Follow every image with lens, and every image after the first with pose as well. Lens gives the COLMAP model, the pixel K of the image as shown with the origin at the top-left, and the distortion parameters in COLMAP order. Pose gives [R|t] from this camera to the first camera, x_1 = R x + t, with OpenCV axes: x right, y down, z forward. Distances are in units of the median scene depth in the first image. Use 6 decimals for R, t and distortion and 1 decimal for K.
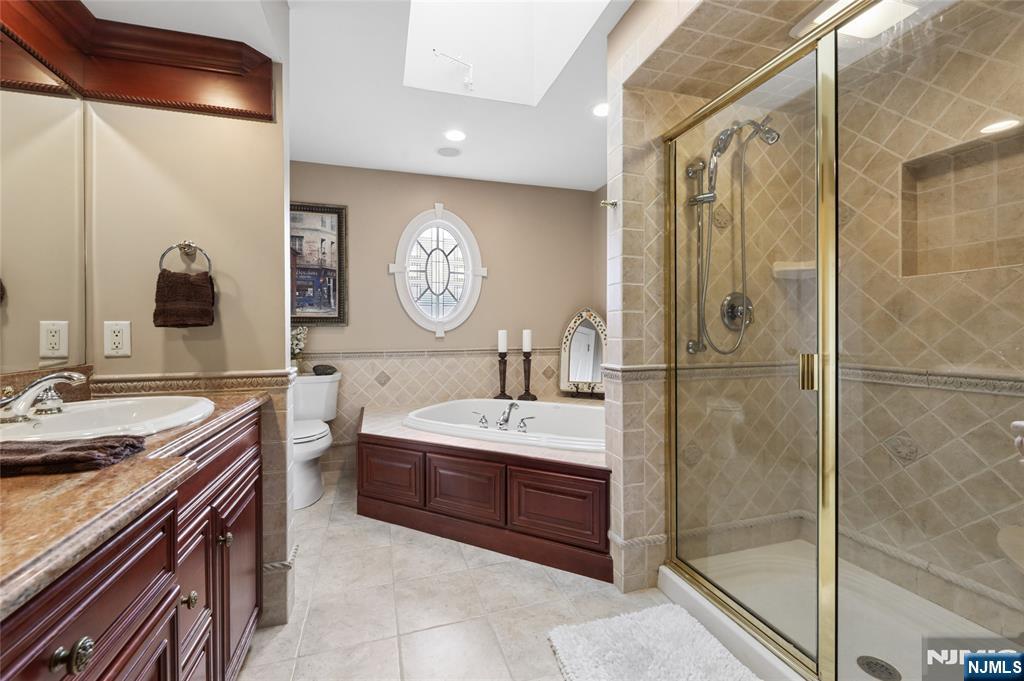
lens RADIAL K [[424.3, 0, 515.3], [0, 424.3, 332.8], [0, 0, 1]] dist [-0.003726, -0.000465]
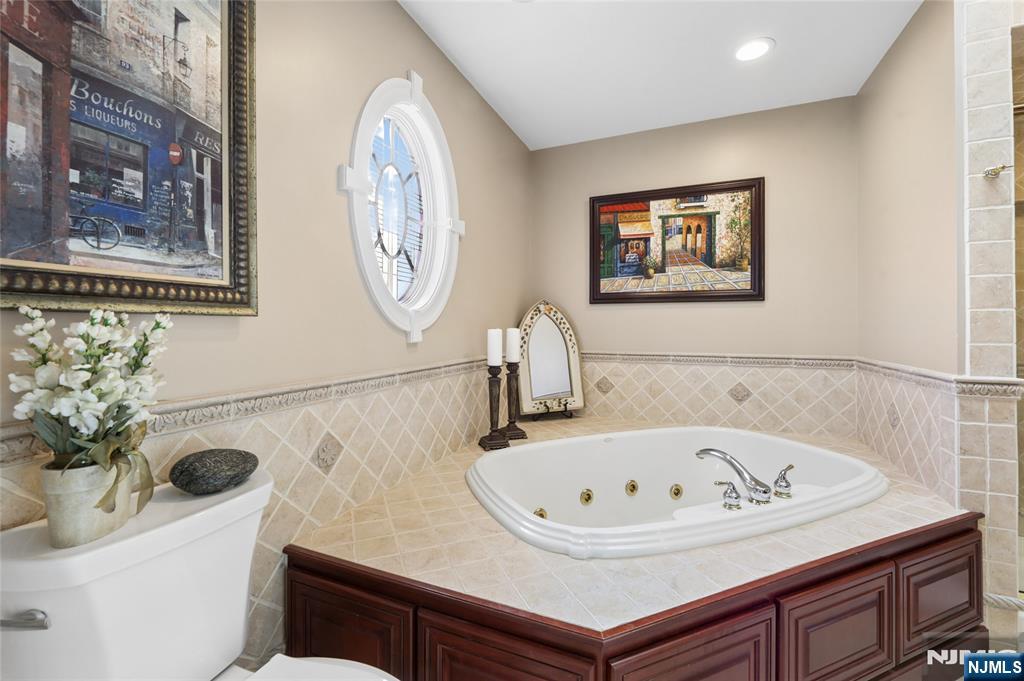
lens RADIAL K [[424.3, 0, 522.8], [0, 424.3, 322.8], [0, 0, 1]] dist [-0.003726, -0.000465]
pose [[0.649672, 0.014338, 0.760079, -0.560825], [-0.005208, 0.999883, -0.014410, -0.008021], [-0.760197, 0.005403, 0.649671, 0.689679]]
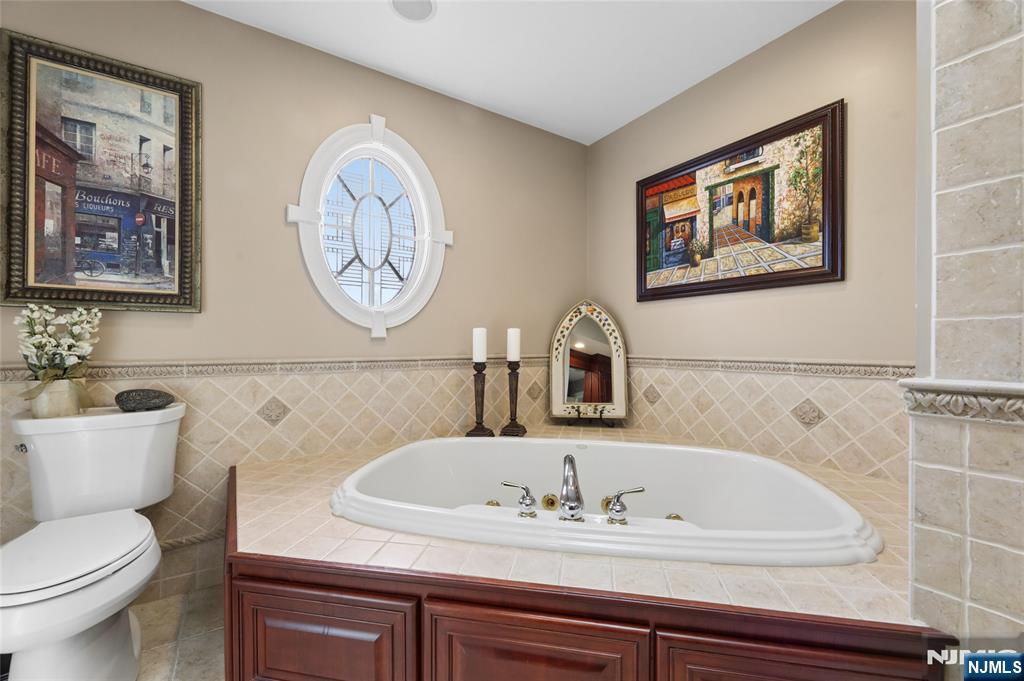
lens RADIAL K [[424.3, 0, 523.1], [0, 424.3, 344.7], [0, 0, 1]] dist [-0.003726, -0.000465]
pose [[0.961613, 0.004841, 0.274365, -0.172838], [-0.004409, 0.999988, -0.002190, 0.024232], [-0.274372, 0.000896, 0.961623, 0.431682]]
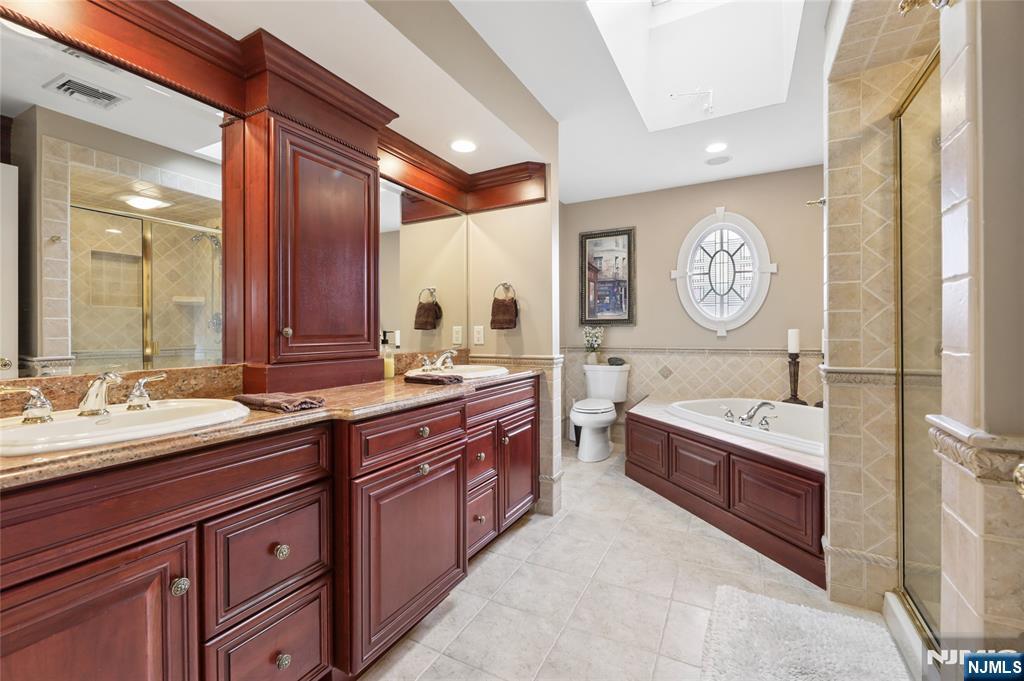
lens RADIAL K [[424.3, 0, 509.2], [0, 424.3, 331.0], [0, 0, 1]] dist [-0.003726, -0.000465]
pose [[0.704611, -0.000216, -0.709594, 0.225770], [-0.000231, 1.000000, -0.000533, -0.002132], [0.709594, 0.000539, 0.704611, -0.111425]]
